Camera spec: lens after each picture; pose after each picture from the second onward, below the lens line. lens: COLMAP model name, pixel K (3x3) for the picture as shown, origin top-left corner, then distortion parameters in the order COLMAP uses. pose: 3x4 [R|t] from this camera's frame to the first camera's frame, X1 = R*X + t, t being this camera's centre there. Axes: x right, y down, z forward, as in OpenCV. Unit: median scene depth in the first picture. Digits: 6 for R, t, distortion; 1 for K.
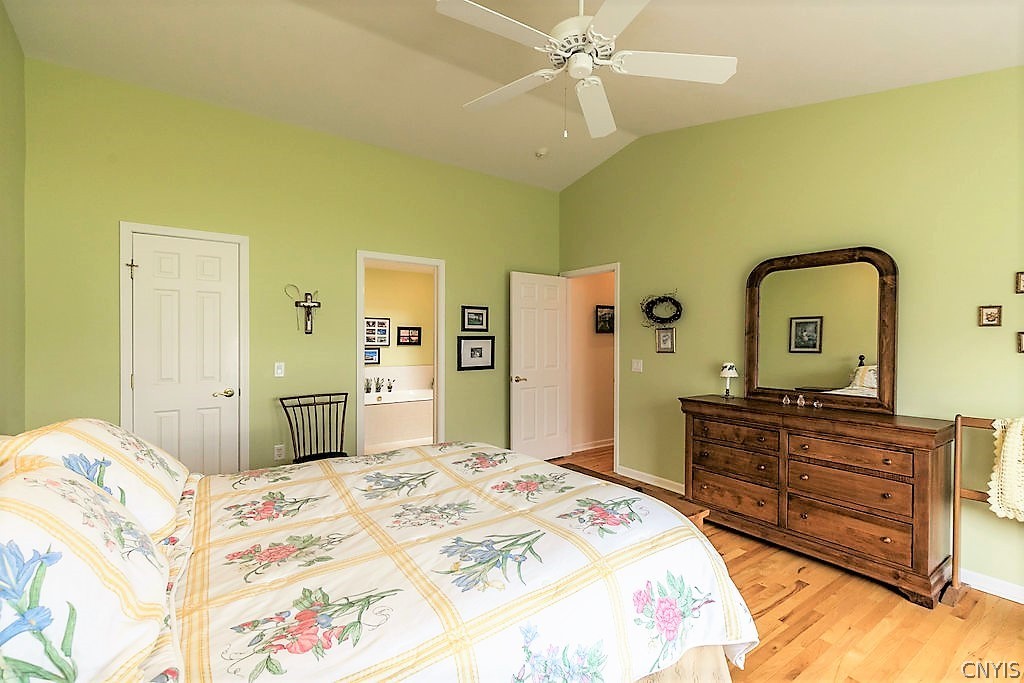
lens RADIAL K [[470.6, 0, 538.7], [0, 470.6, 339.5], [0, 0, 1]] dist [0.000628, 0.000097]
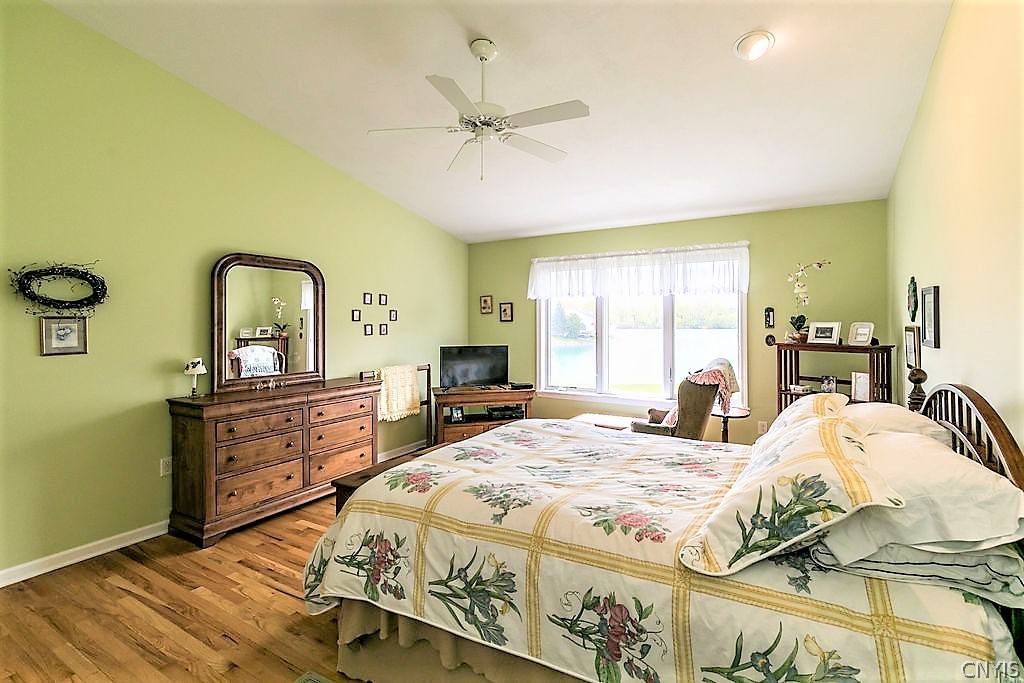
lens RADIAL K [[470.6, 0, 538.7], [0, 470.6, 339.5], [0, 0, 1]] dist [0.000628, 0.000097]
pose [[-0.404670, -0.035305, 0.913781, -0.737645], [0.003283, 0.999192, 0.040059, -0.021086], [-0.914457, 0.019210, -0.404227, 0.850642]]
